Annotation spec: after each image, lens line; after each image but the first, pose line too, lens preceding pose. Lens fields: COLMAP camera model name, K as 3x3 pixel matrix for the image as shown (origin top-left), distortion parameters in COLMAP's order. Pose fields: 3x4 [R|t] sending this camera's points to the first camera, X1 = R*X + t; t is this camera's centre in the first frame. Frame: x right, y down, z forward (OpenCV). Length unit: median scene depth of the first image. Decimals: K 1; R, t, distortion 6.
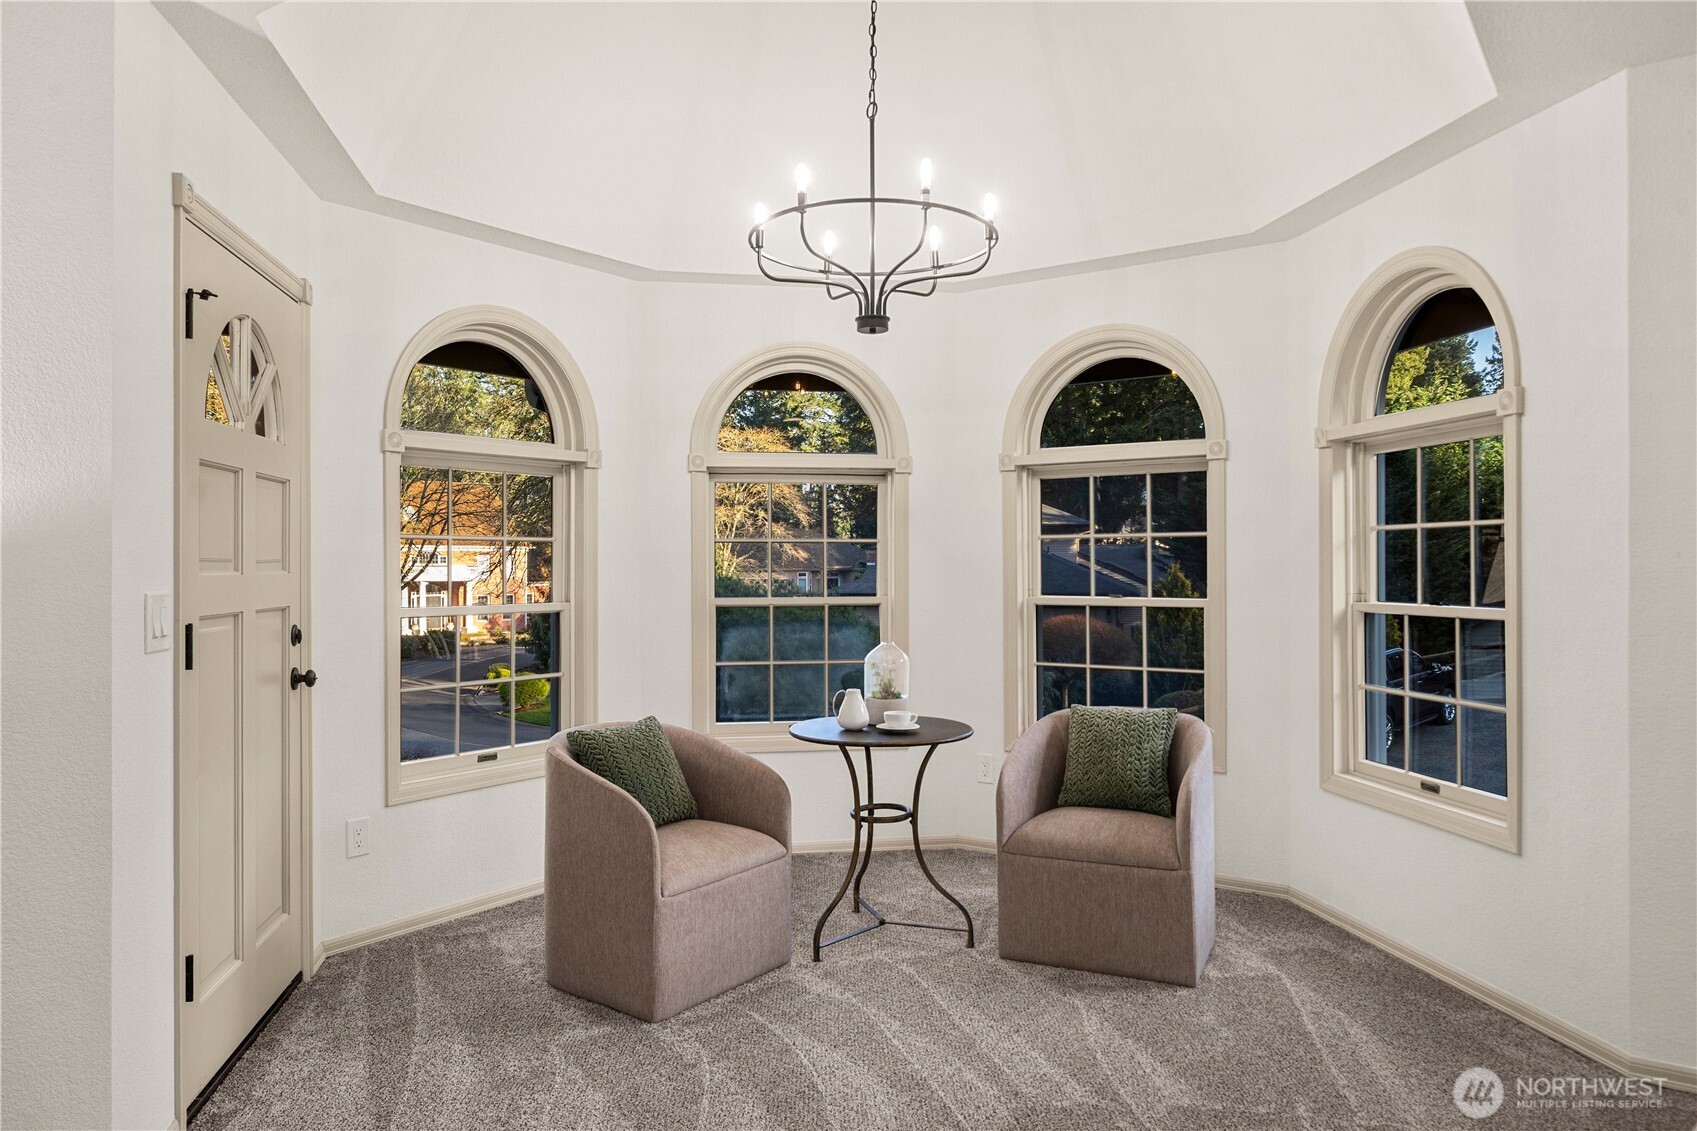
lens RADIAL K [[1168.5, 0, 846.3], [0, 1168.5, 566.7], [0, 0, 1]] dist [0.000114, 0.004888]
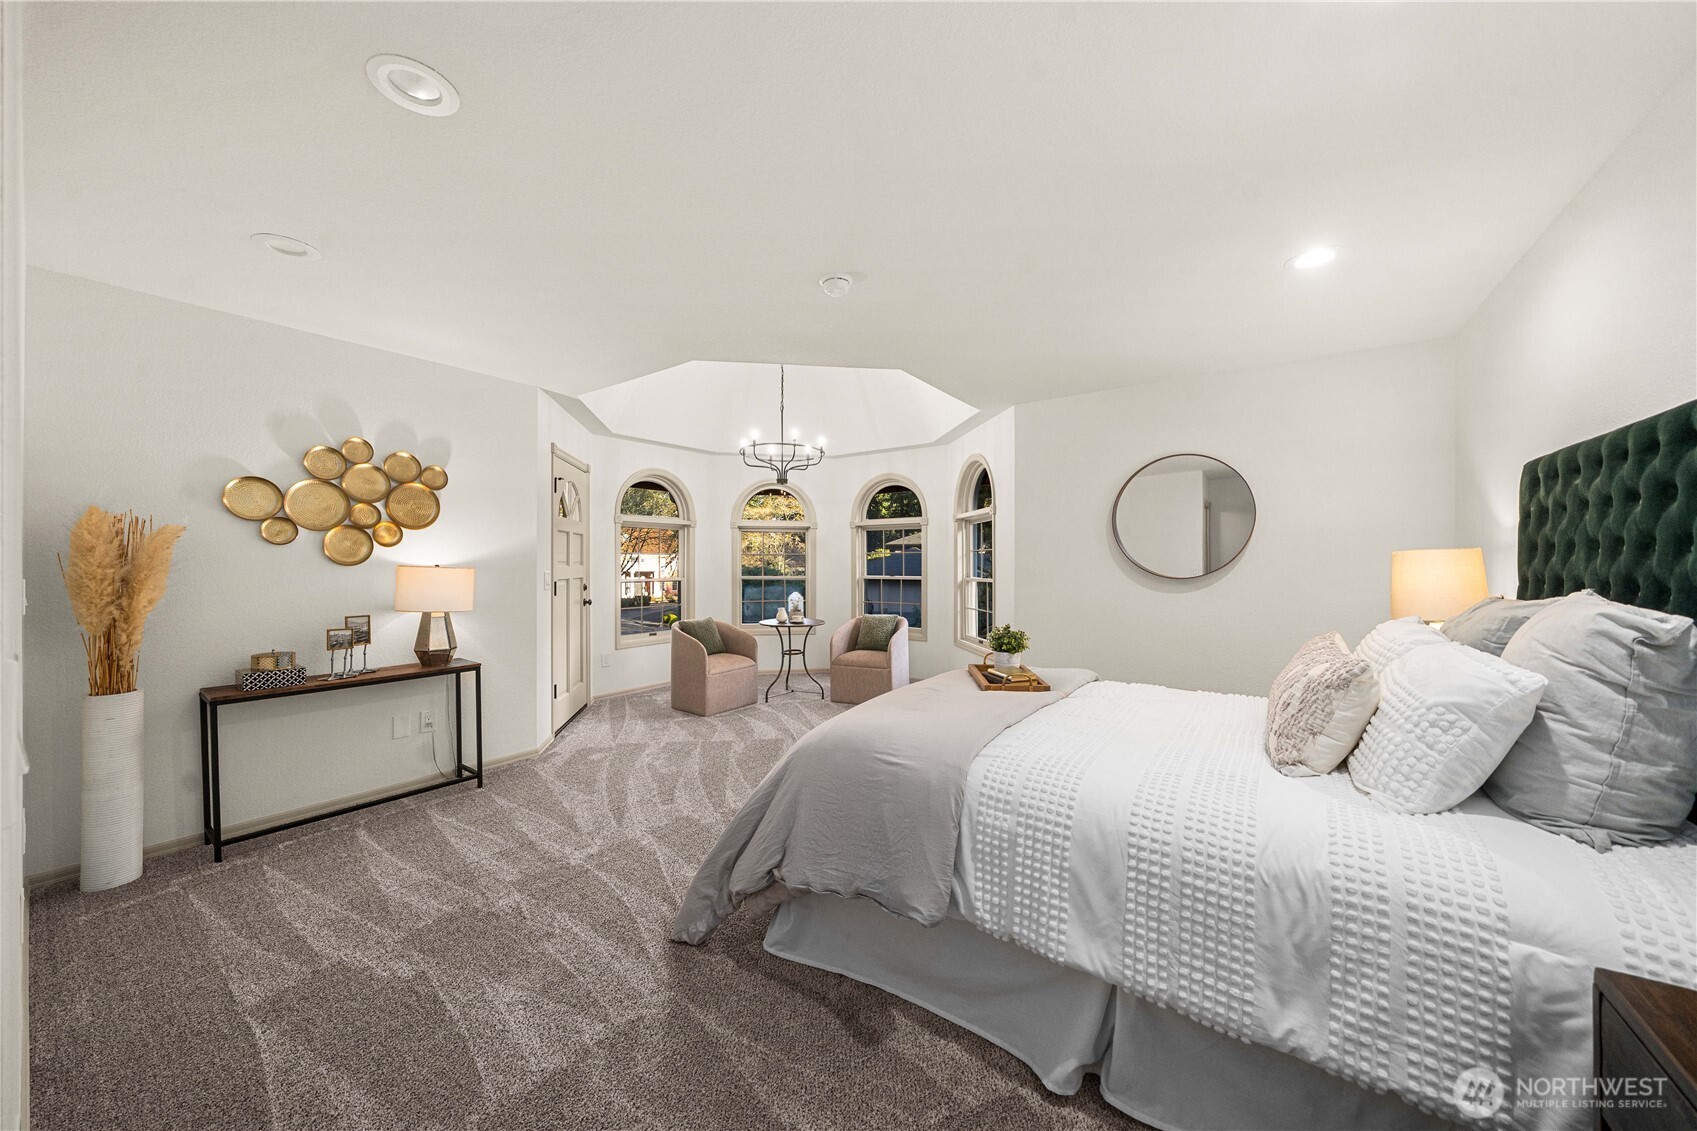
lens RADIAL K [[590.1, 0, 847.9], [0, 590.1, 563.2], [0, 0, 1]] dist [-0.003491, -0.000240]
pose [[0.999996, 0.001406, 0.002426, 0.152354], [-0.001401, 0.999997, -0.001904, -0.000161], [-0.002429, 0.001900, 0.999995, -0.396928]]
